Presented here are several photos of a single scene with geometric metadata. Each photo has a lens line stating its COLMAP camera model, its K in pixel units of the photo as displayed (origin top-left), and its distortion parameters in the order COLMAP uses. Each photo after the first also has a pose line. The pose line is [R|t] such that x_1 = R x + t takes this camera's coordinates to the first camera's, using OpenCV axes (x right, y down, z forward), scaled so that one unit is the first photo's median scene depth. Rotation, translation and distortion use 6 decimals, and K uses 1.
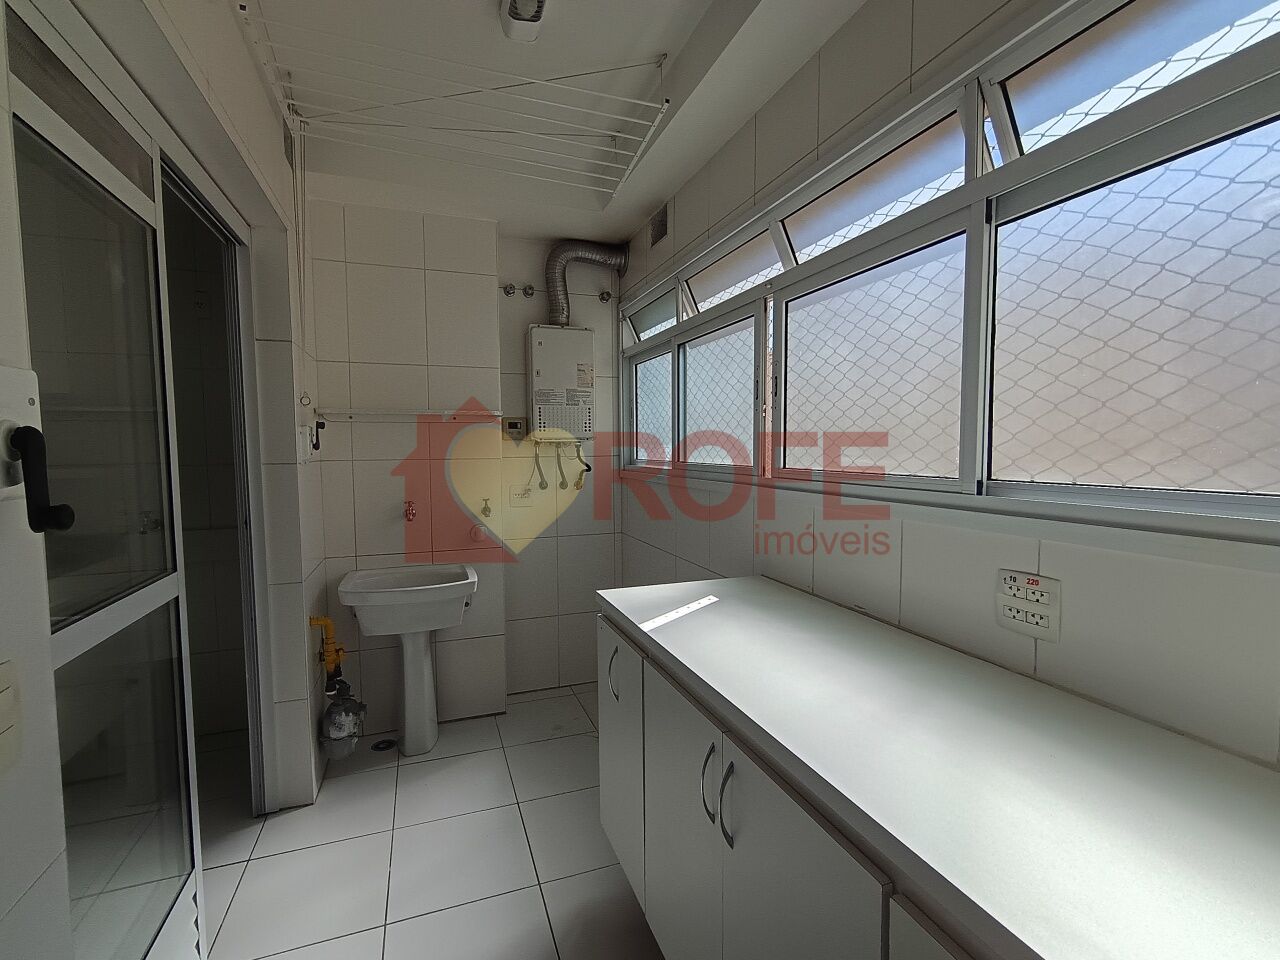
lens RADIAL K [[584.0, 0, 640.0], [0, 584.0, 480.0], [0, 0, 1]] dist [-0.000269, 0.000307]
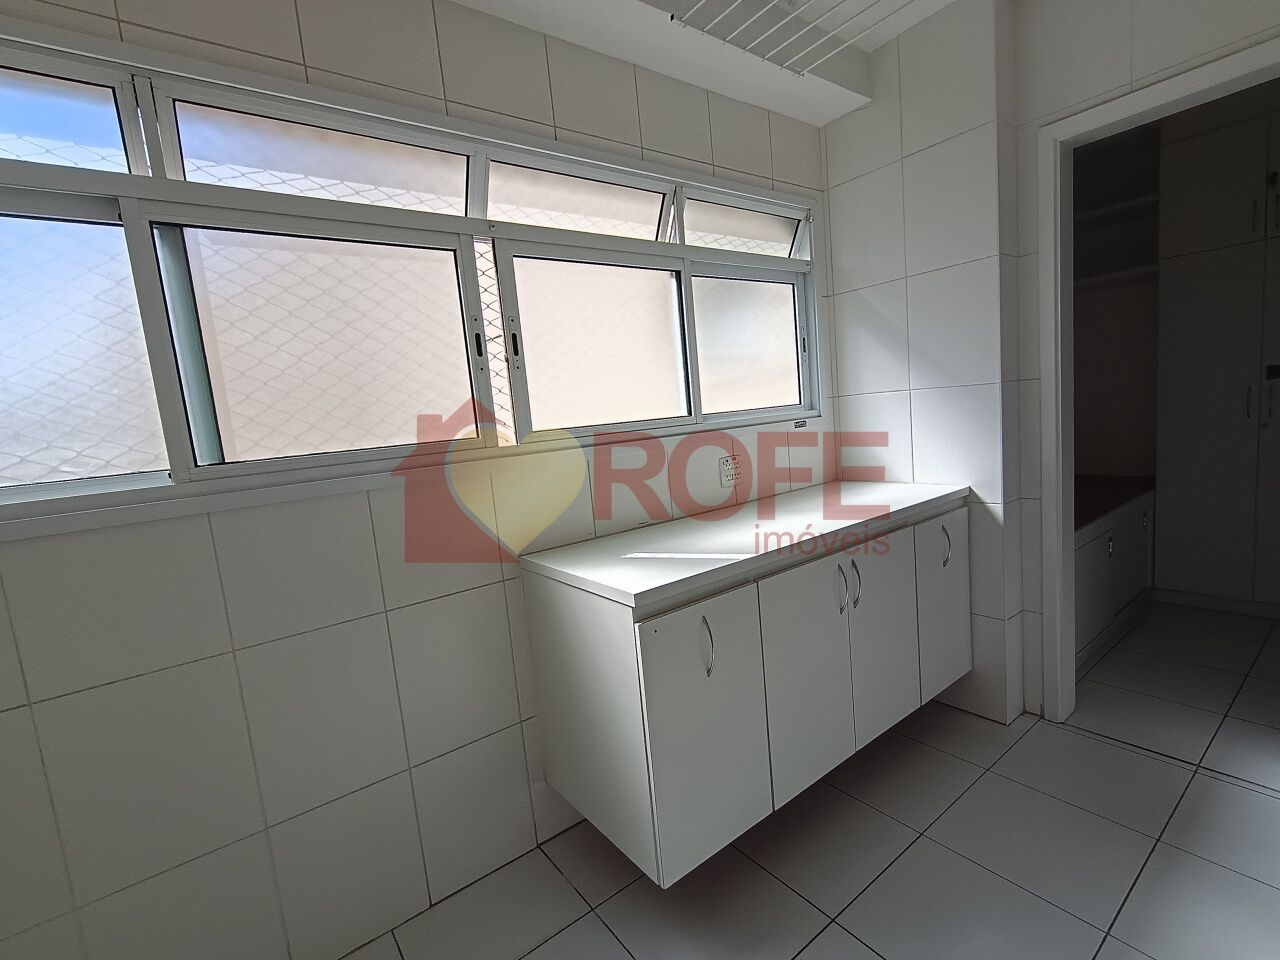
lens RADIAL K [[584.0, 0, 640.0], [0, 584.0, 480.0], [0, 0, 1]] dist [-0.000269, 0.000307]
pose [[-0.282924, -0.078901, 0.955891, -0.696253], [0.146719, 0.981321, 0.124426, -0.034050], [-0.947854, 0.175451, -0.266063, 1.058180]]
